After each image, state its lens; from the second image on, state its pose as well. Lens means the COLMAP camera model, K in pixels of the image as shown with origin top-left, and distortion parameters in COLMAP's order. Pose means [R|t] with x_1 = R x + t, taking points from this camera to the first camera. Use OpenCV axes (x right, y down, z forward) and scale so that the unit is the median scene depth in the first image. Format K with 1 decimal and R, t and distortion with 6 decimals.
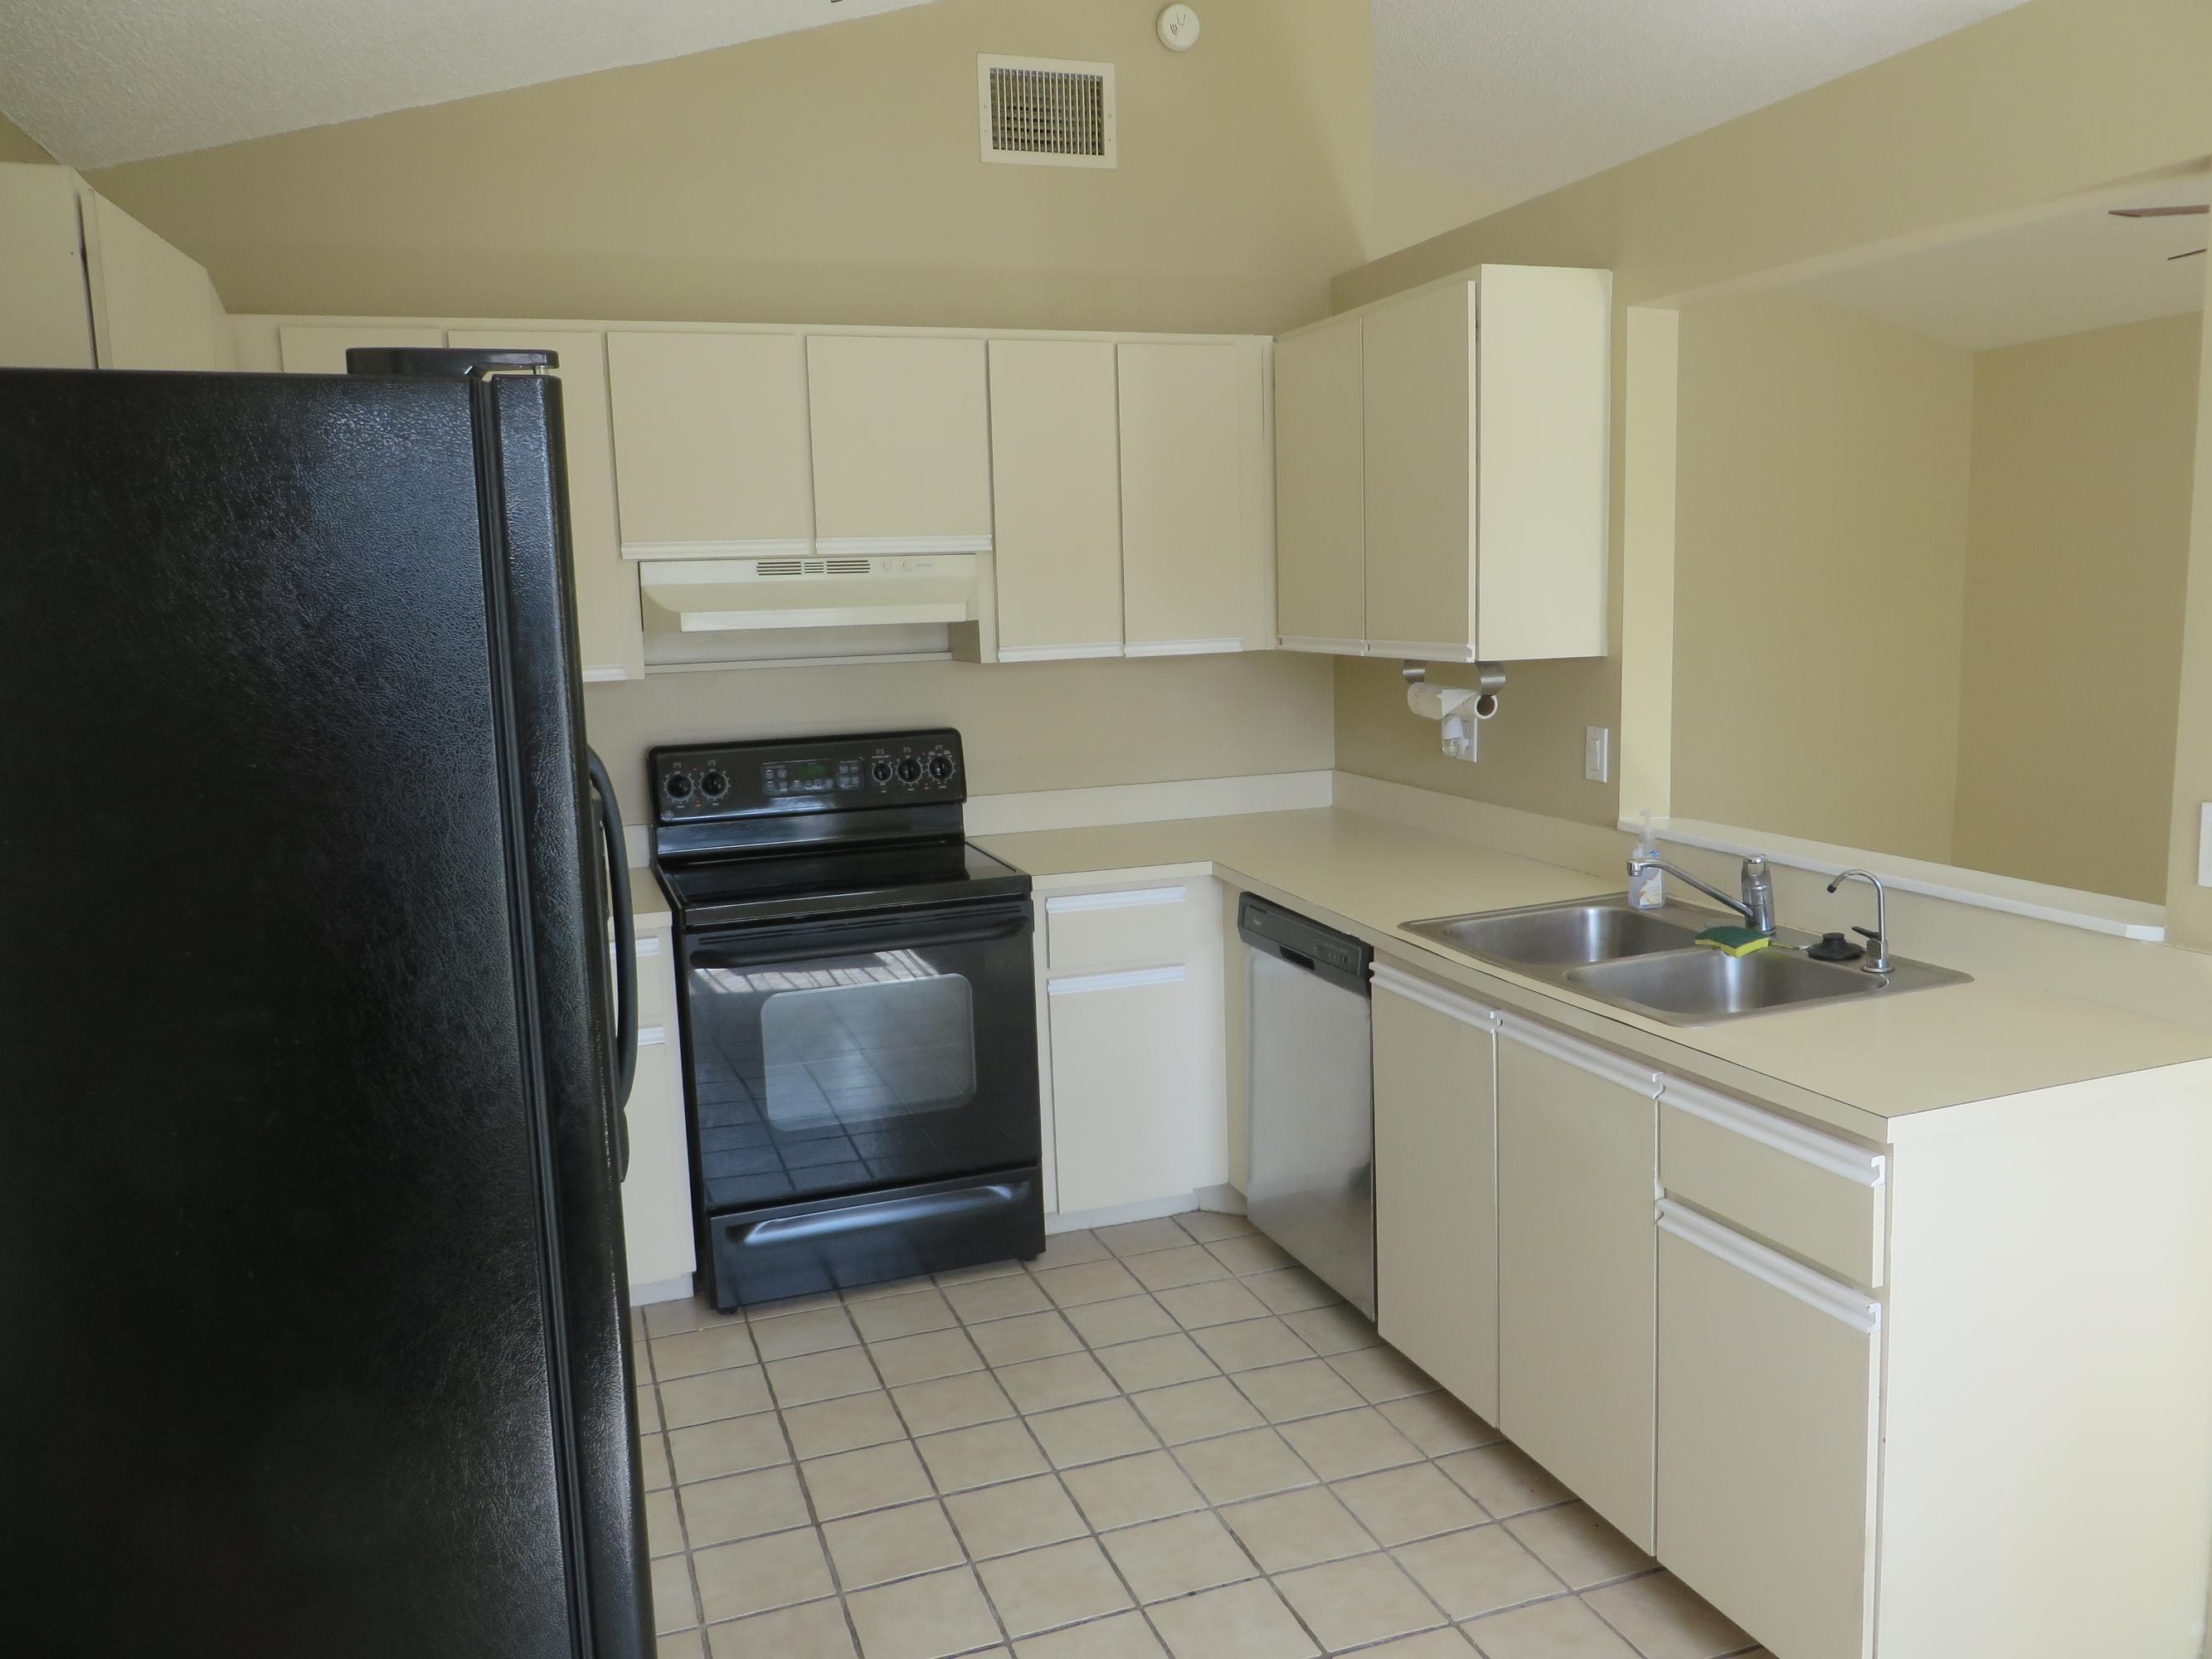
lens RADIAL K [[1647.5, 0, 1108.5], [0, 1647.5, 832.2], [0, 0, 1]] dist [-0.026389, 0.015144]
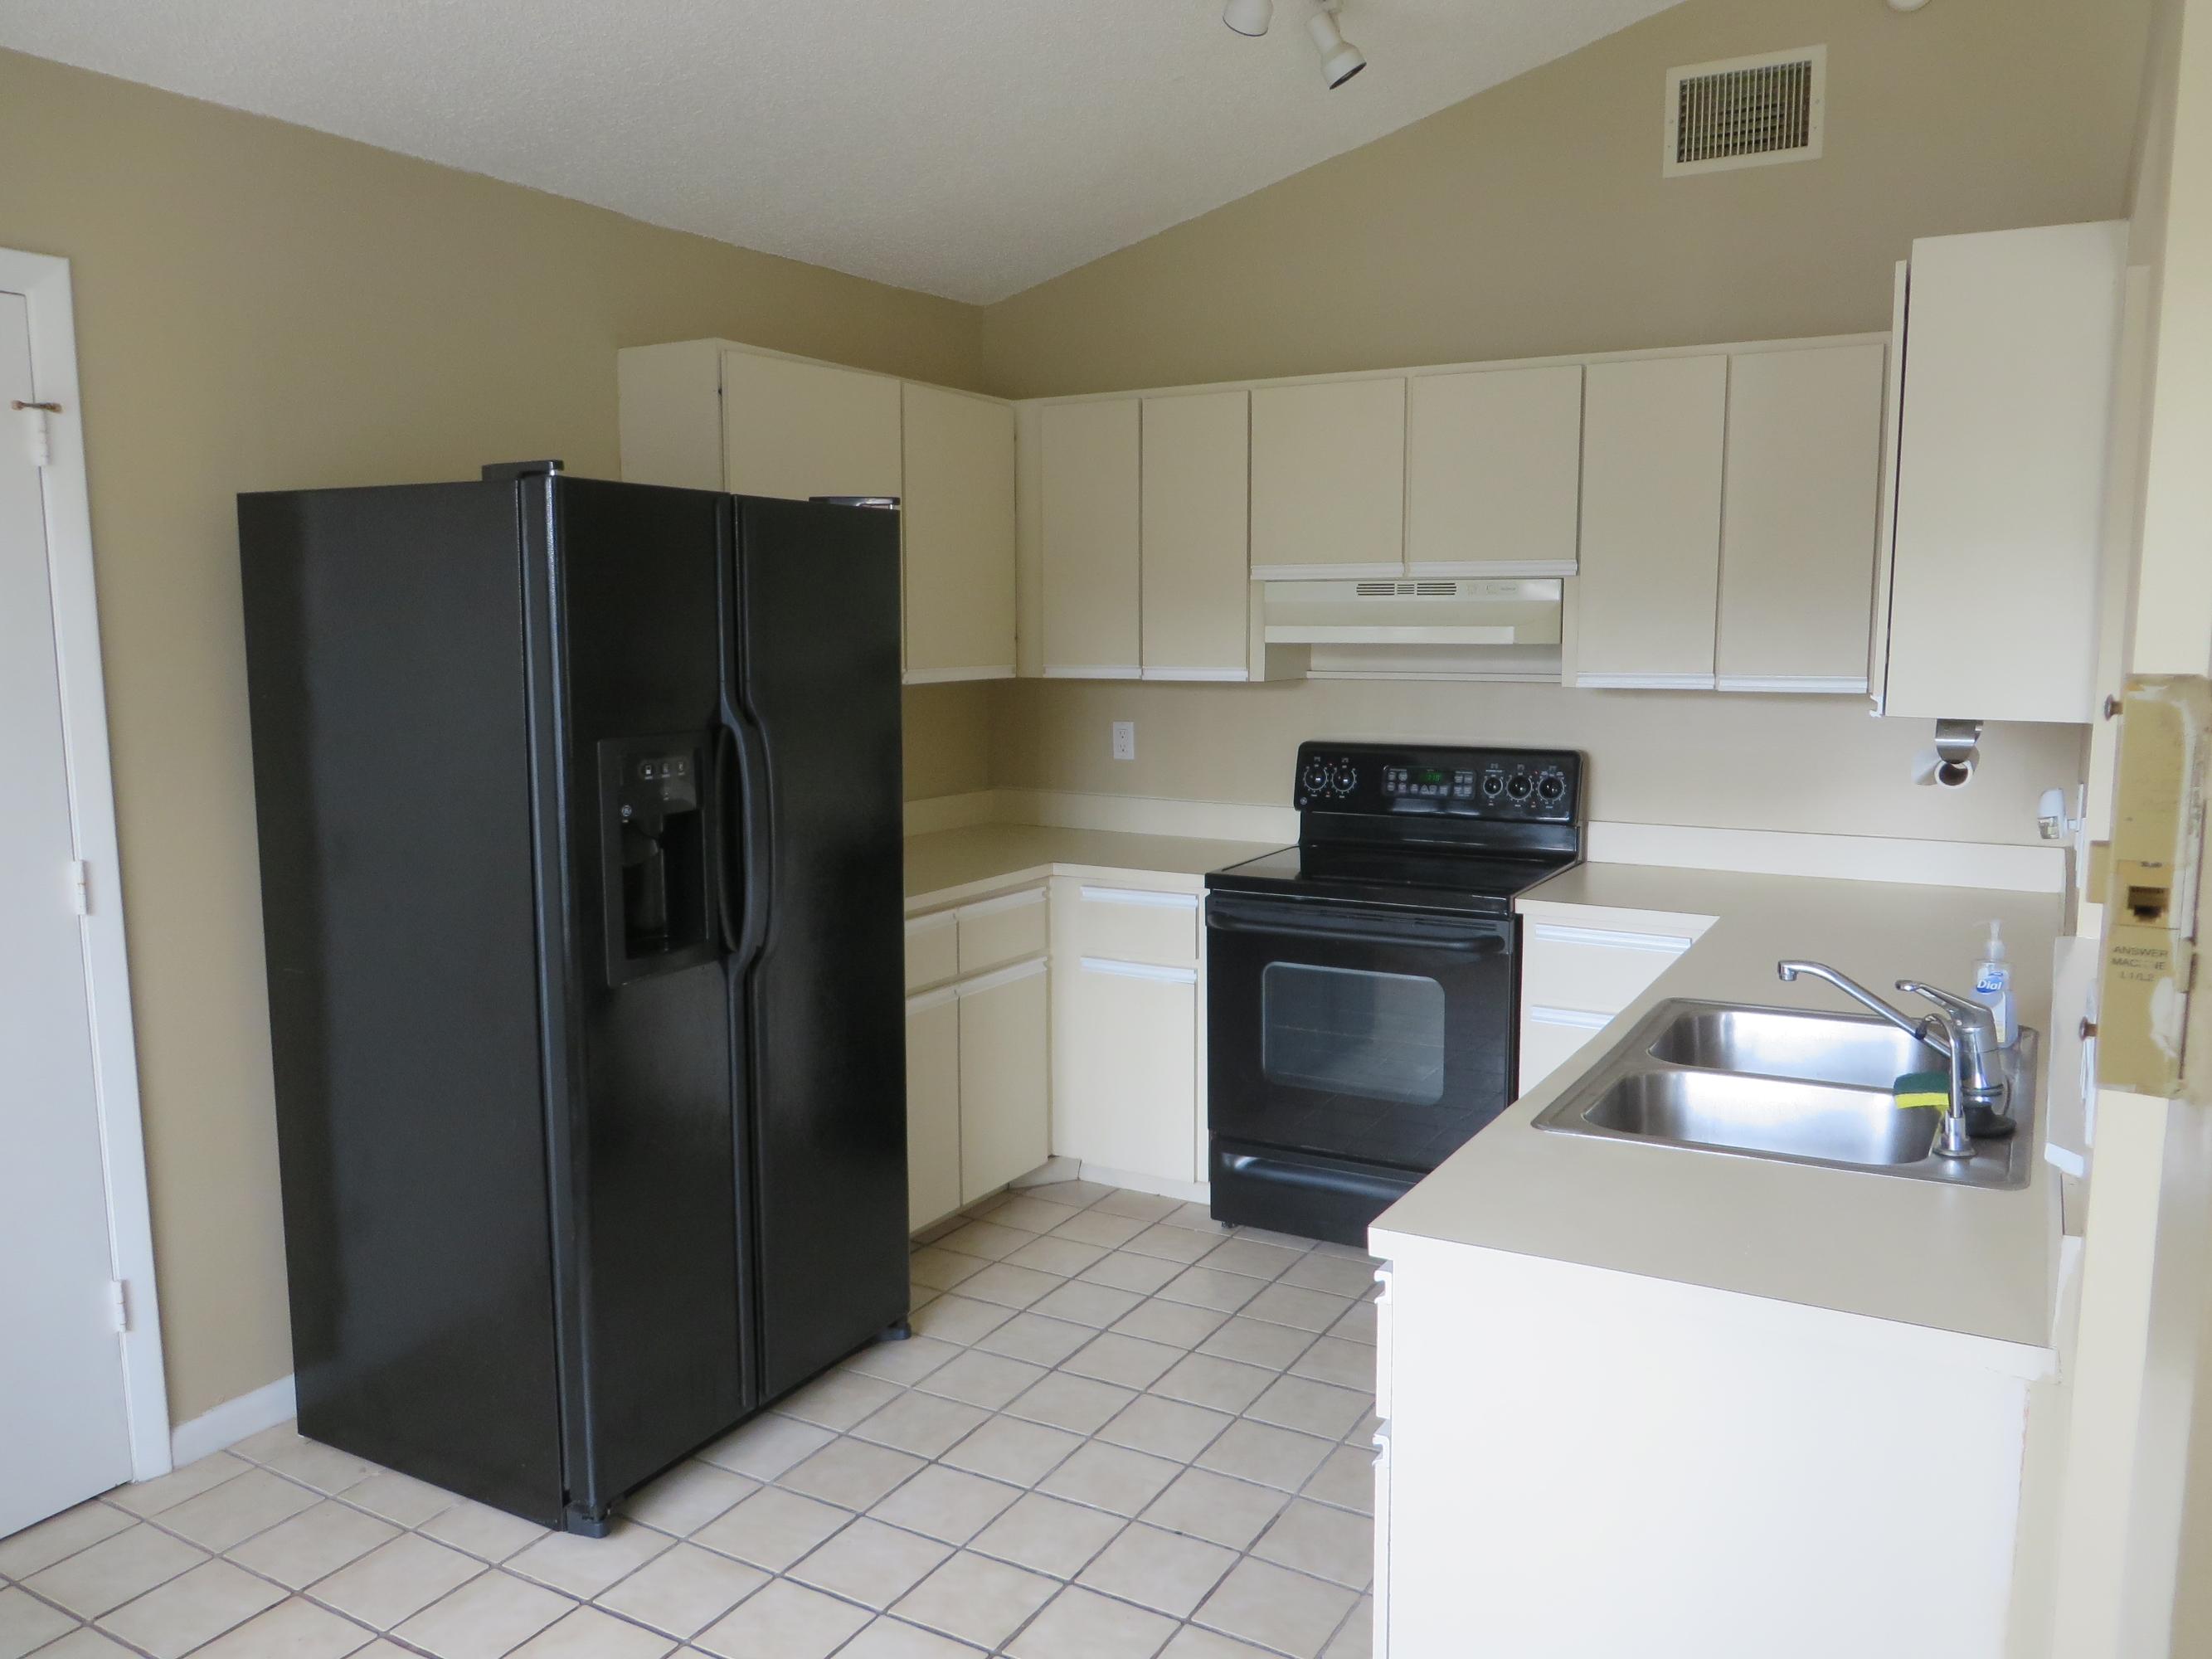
lens RADIAL K [[1647.5, 0, 1118.6], [0, 1647.5, 831.3], [0, 0, 1]] dist [-0.026389, 0.015144]
pose [[0.652019, 0.125240, -0.747787, 0.493287], [-0.129779, 0.990143, 0.052671, -0.032184], [0.747013, 0.062705, 0.661846, 0.135027]]
